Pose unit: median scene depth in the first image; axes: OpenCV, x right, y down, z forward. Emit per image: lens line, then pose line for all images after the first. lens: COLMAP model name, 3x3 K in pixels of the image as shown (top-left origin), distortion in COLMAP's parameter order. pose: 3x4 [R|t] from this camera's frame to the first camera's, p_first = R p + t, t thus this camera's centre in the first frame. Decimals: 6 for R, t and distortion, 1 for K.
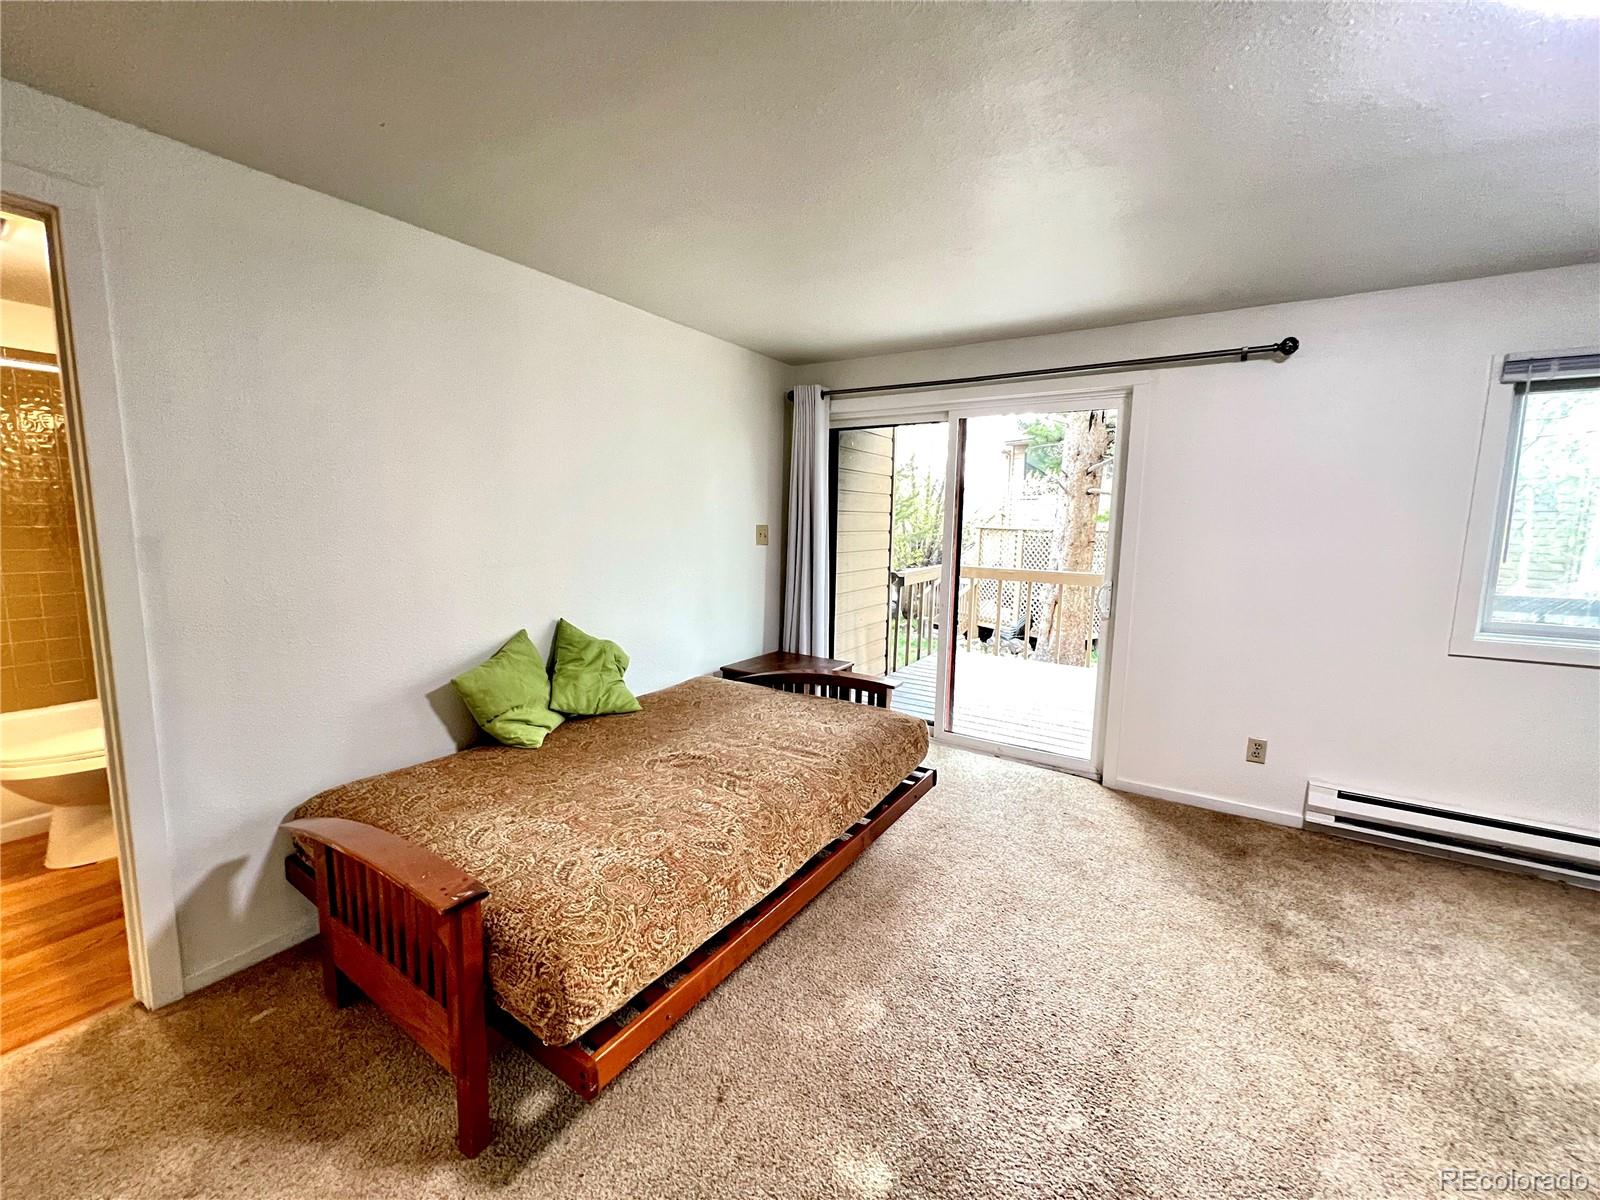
lens RADIAL K [[639.5, 0, 803.9], [0, 639.5, 596.8], [0, 0, 1]] dist [-0.002067, 0.000270]
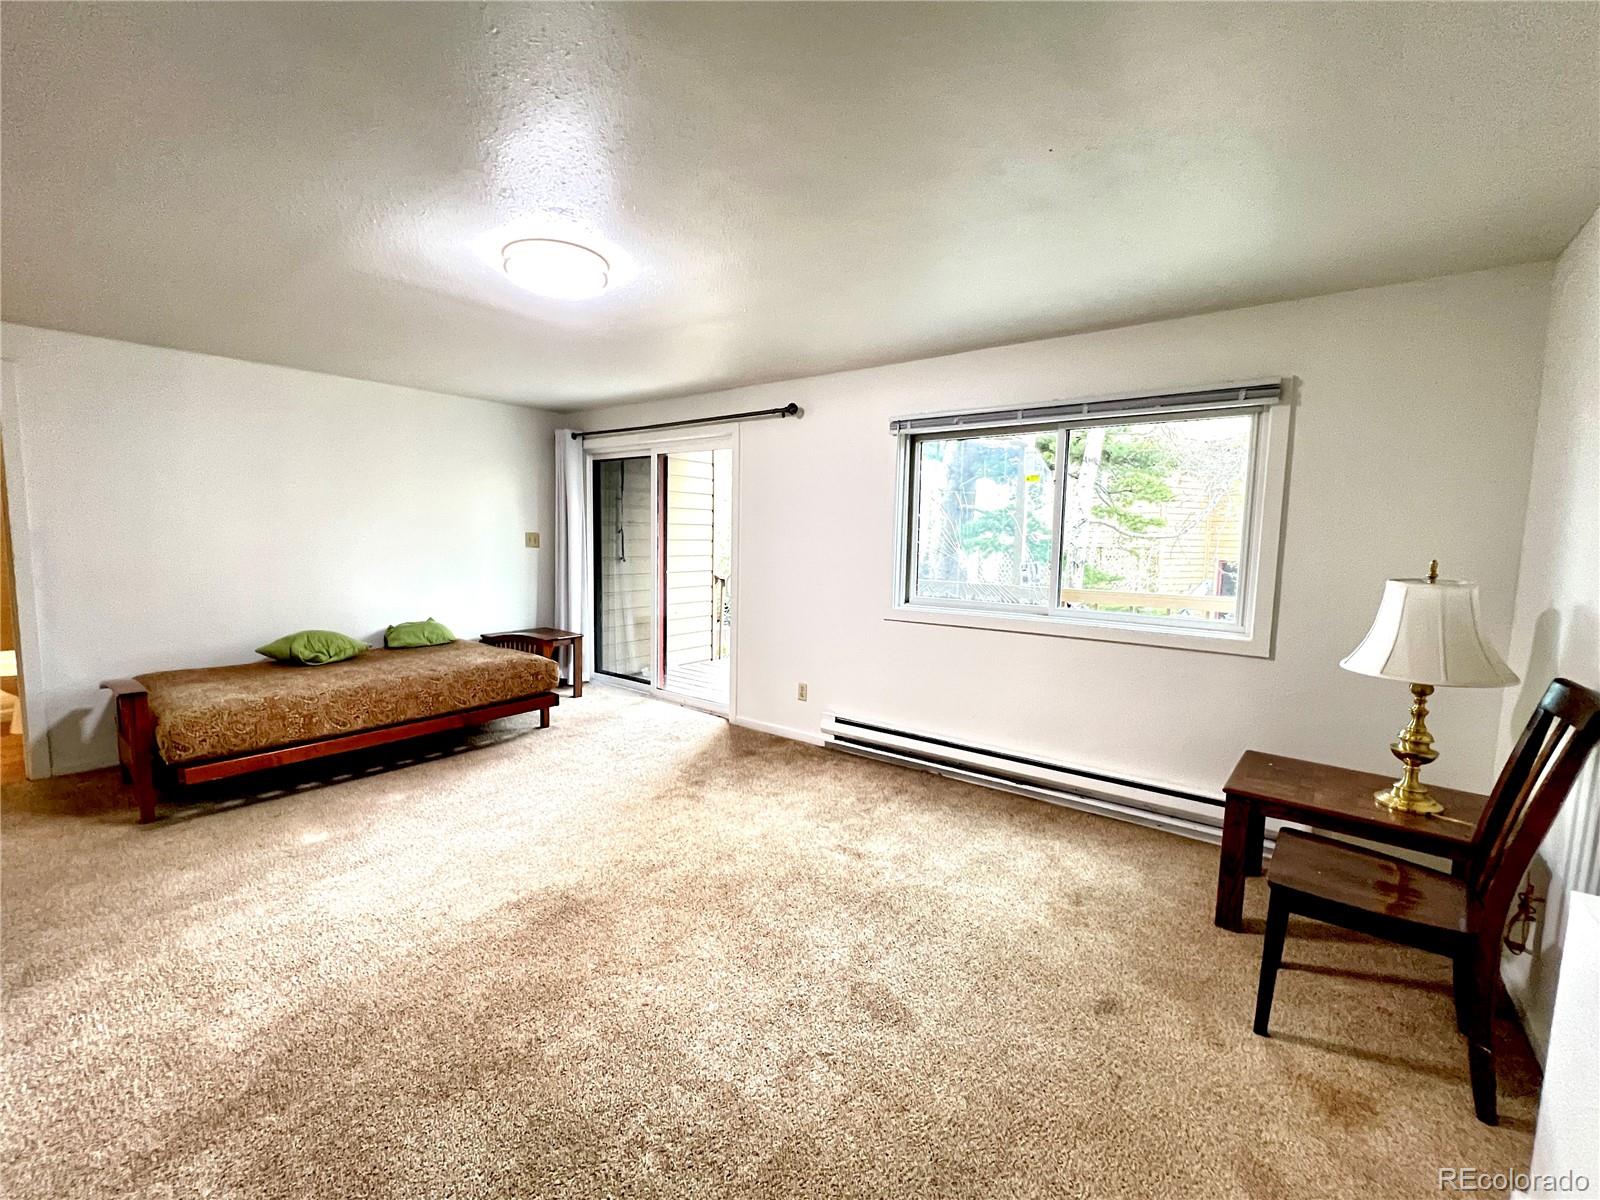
lens RADIAL K [[668.0, 0, 795.3], [0, 668.0, 599.5], [0, 0, 1]] dist [-0.001266, -0.000500]
pose [[0.995971, 0.010323, -0.089082, 0.873826], [-0.012645, 0.999594, -0.025539, 0.080952], [0.088782, 0.026562, 0.995697, -0.490942]]
